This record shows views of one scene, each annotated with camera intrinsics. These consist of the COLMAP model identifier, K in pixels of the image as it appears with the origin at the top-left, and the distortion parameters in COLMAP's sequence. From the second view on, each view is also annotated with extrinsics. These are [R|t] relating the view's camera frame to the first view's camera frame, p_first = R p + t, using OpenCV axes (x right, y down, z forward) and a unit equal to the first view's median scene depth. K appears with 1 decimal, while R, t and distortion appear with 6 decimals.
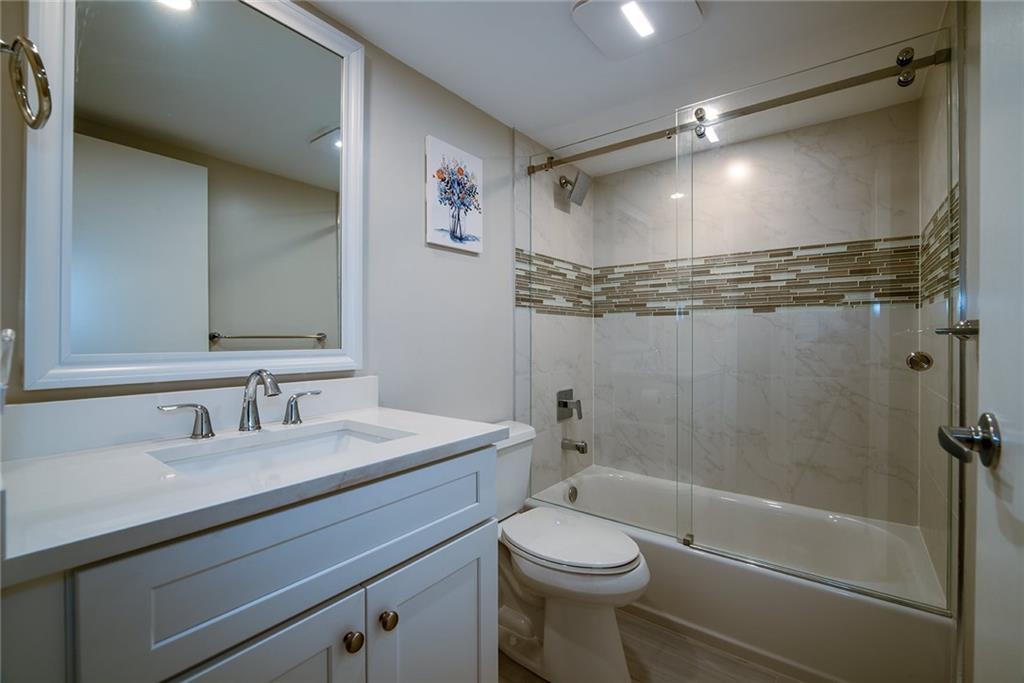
lens RADIAL K [[442.3, 0, 510.3], [0, 442.3, 336.4], [0, 0, 1]] dist [-0.007641, 0.000915]
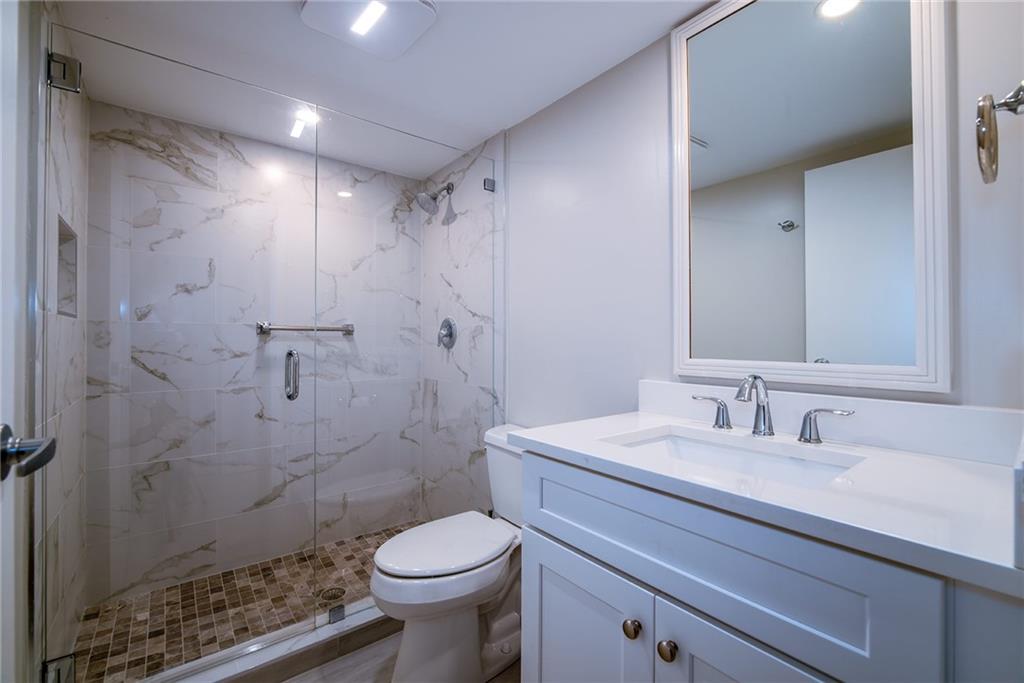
lens RADIAL K [[442.3, 0, 510.2], [0, 442.3, 335.8], [0, 0, 1]] dist [-0.007641, 0.000915]
pose [[-0.256406, -0.003865, -0.966561, 0.558374], [-0.009719, 0.999952, -0.001421, -0.006829], [0.966520, 0.009029, -0.256431, 0.728466]]
